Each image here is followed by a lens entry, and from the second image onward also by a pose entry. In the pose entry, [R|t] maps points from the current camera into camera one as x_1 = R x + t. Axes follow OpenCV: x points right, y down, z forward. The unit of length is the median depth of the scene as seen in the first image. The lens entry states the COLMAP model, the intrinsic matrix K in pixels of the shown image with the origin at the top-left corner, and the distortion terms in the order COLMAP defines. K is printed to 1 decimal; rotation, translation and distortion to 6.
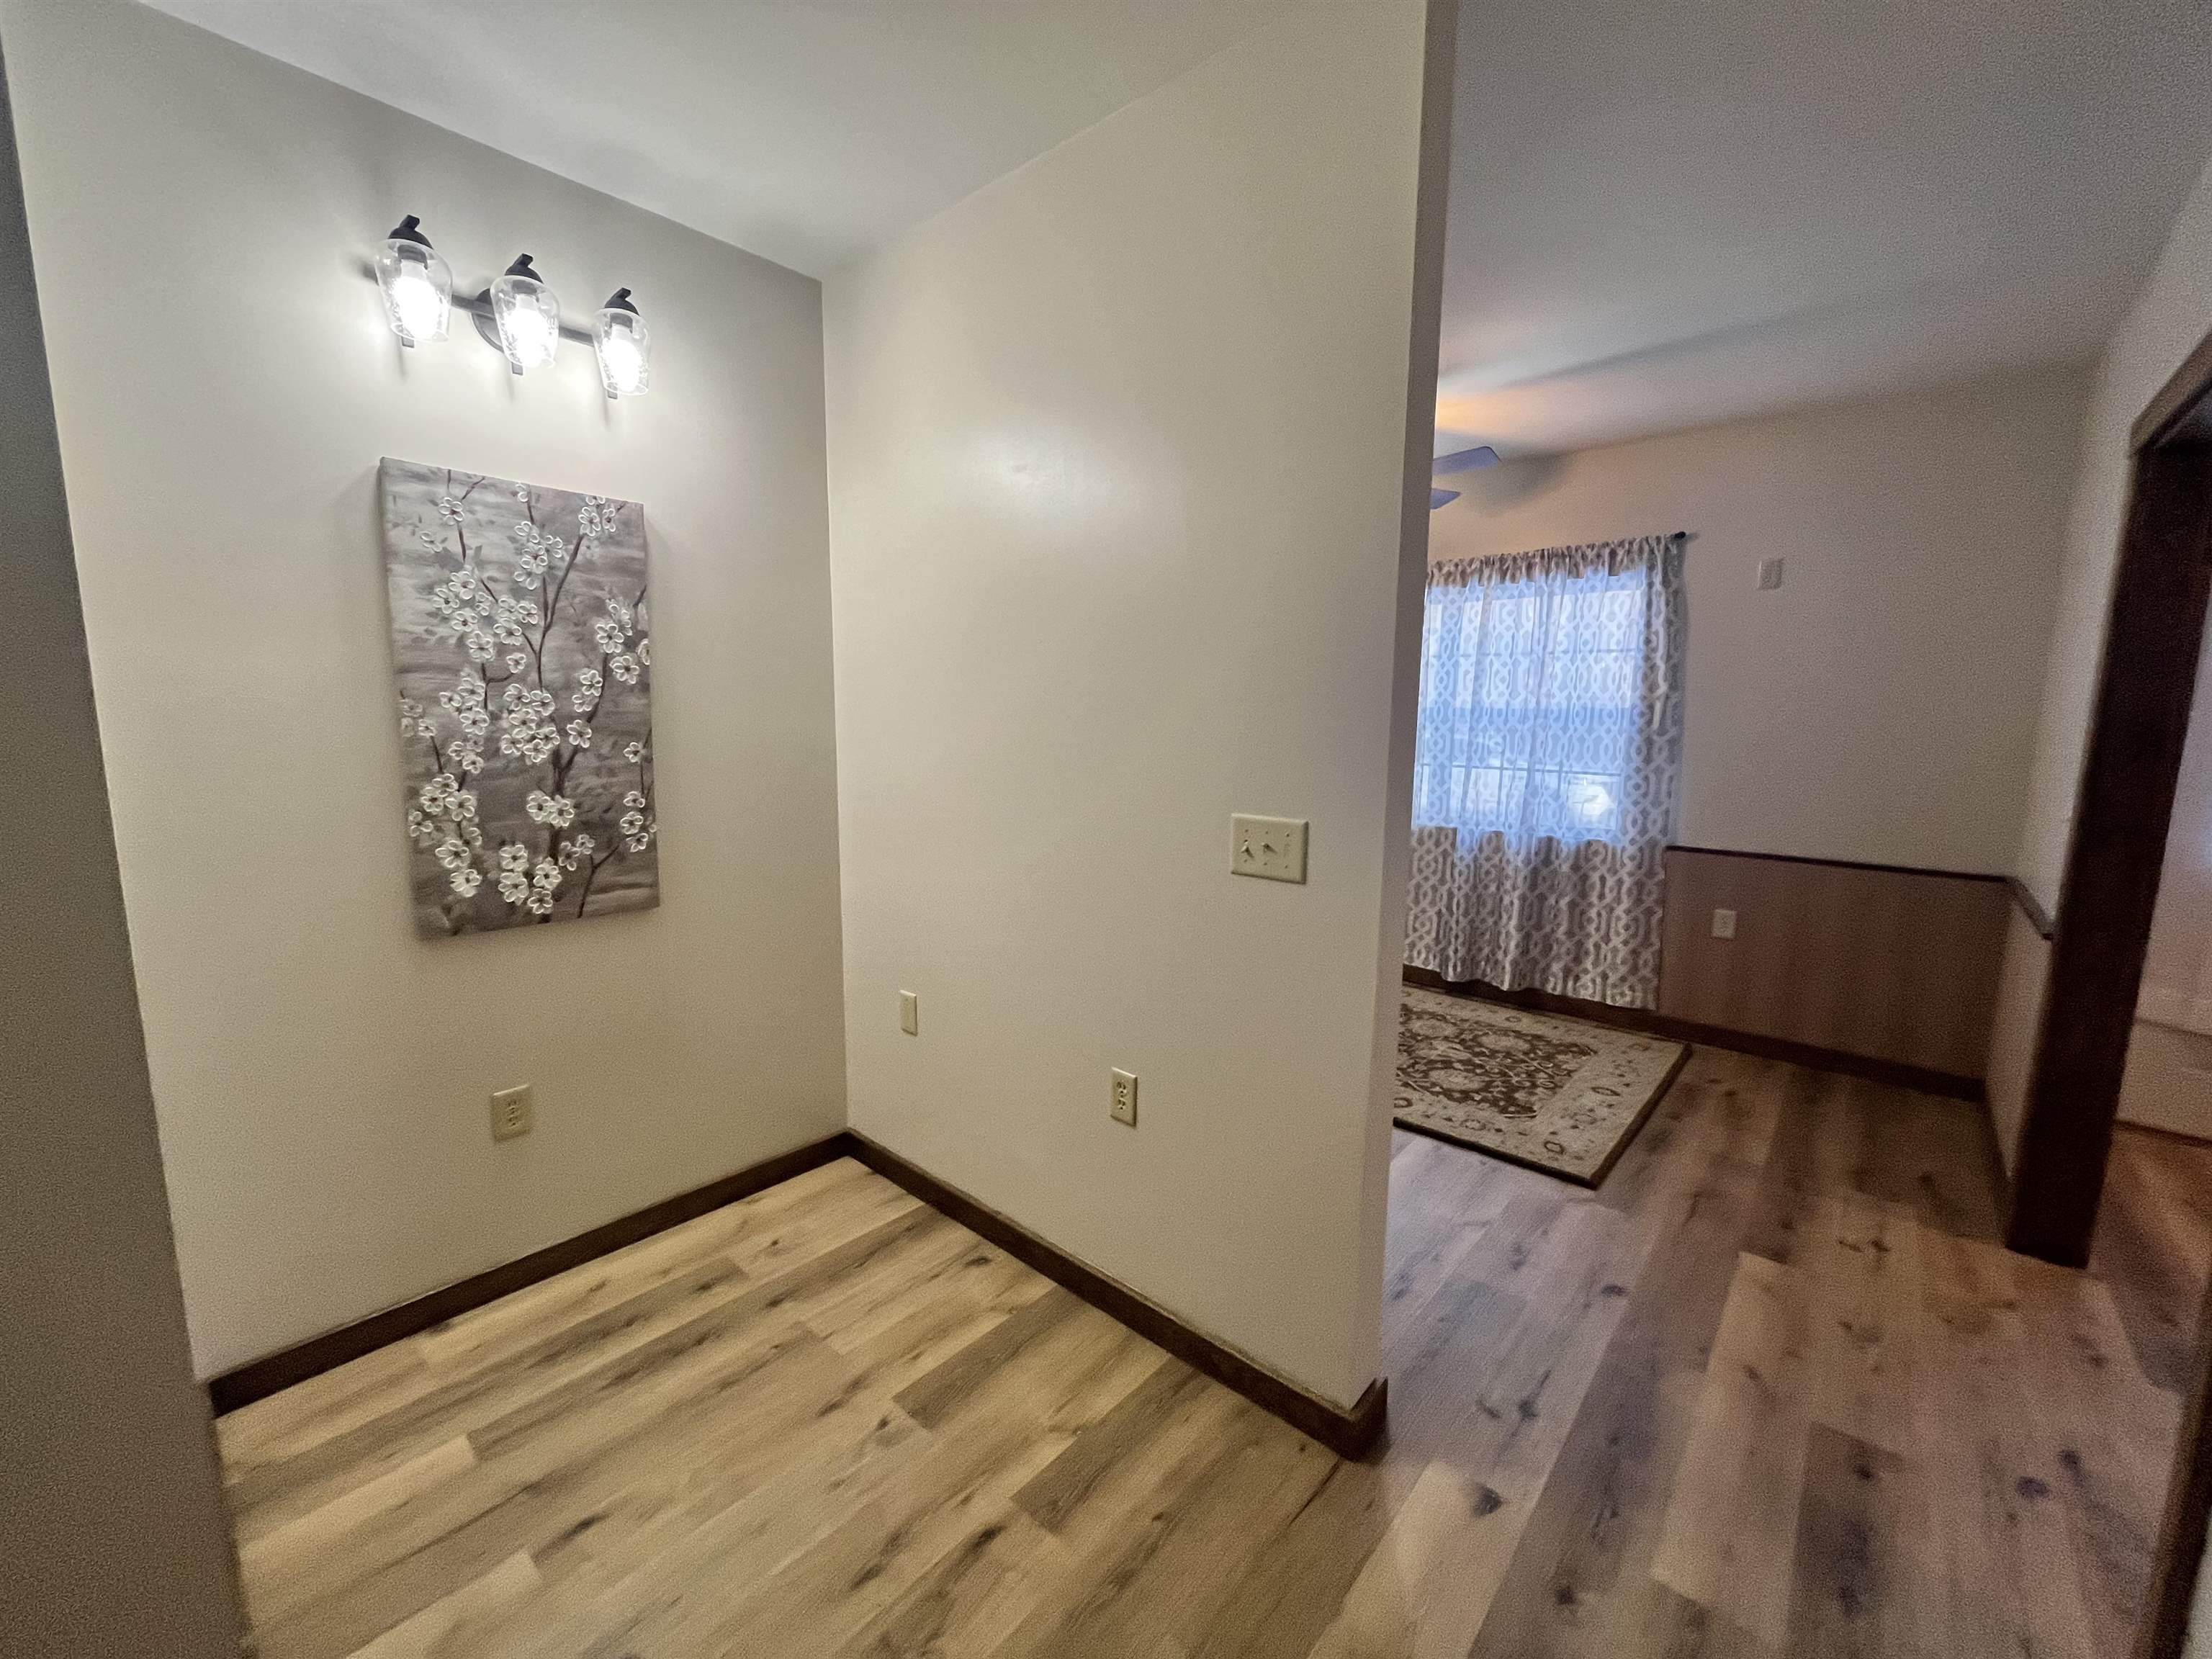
lens RADIAL K [[890.8, 0, 1108.1], [0, 890.8, 837.0], [0, 0, 1]] dist [-0.002935, 0.000668]
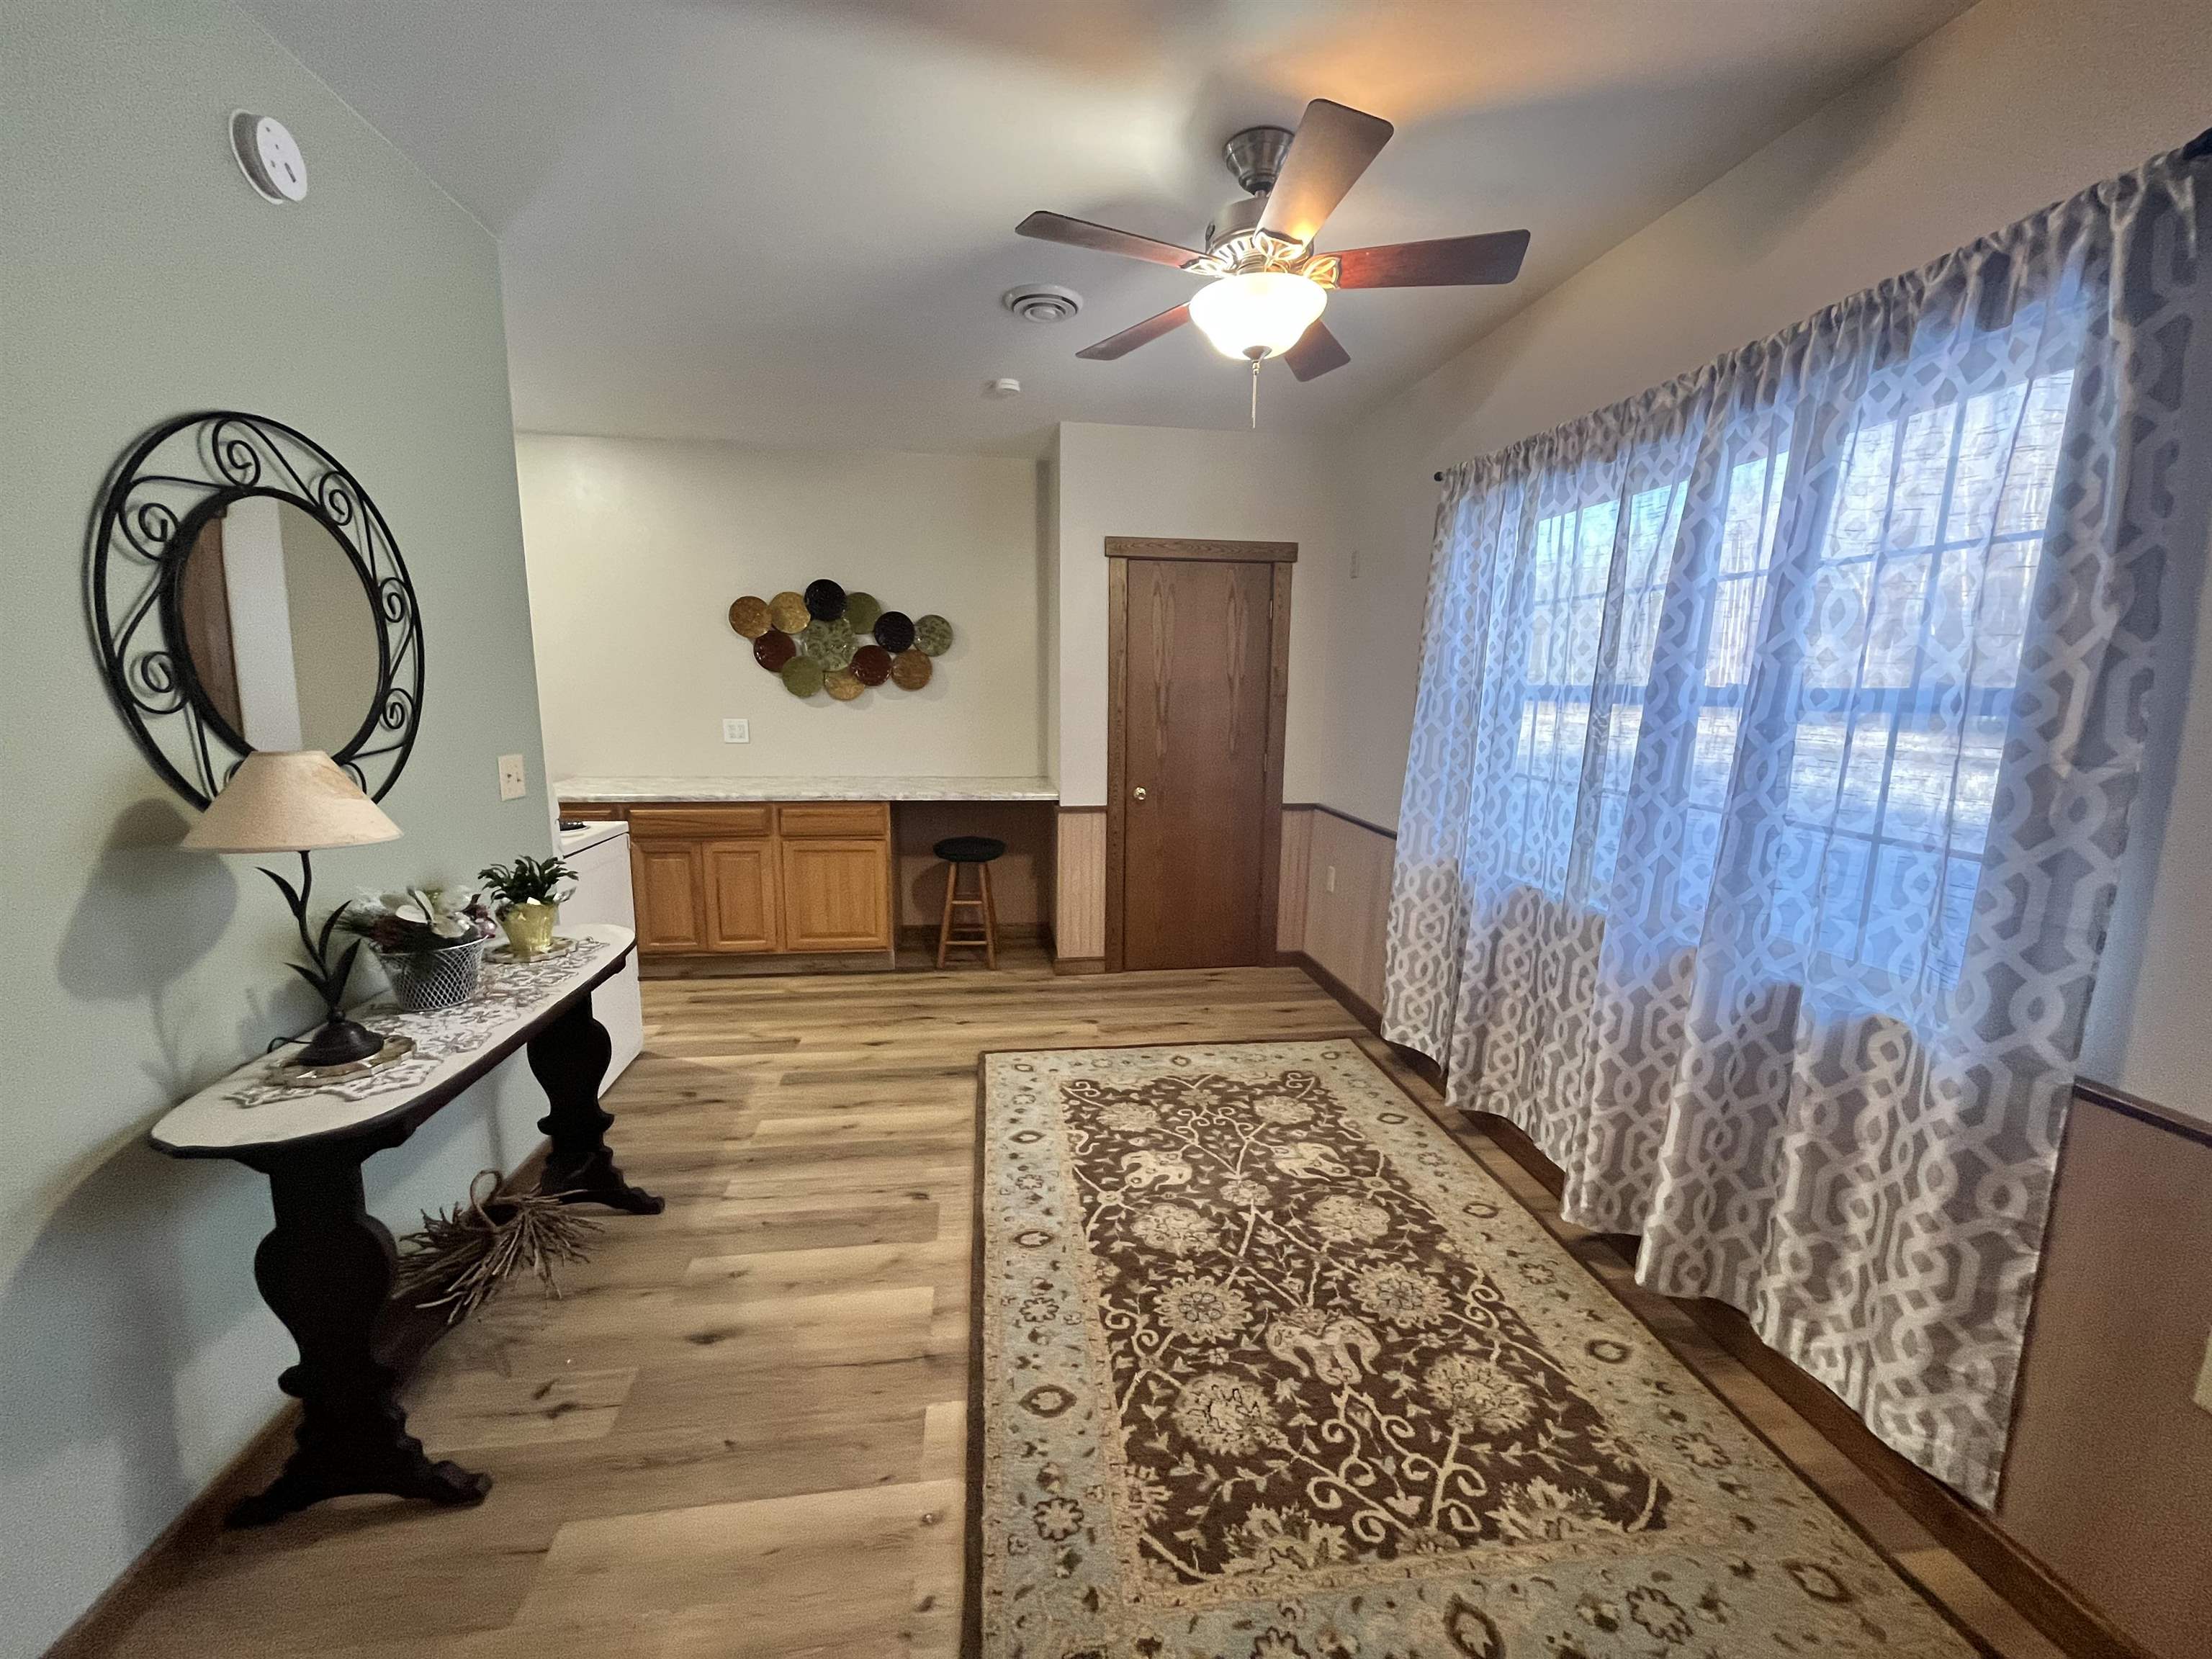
lens RADIAL K [[890.8, 0, 1108.1], [0, 890.8, 837.0], [0, 0, 1]] dist [-0.002935, 0.000668]
pose [[0.760296, 0.110986, -0.640026, 0.551730], [-0.098549, 0.993598, 0.055230, -0.067796], [0.642058, 0.021083, 0.766366, 0.489134]]
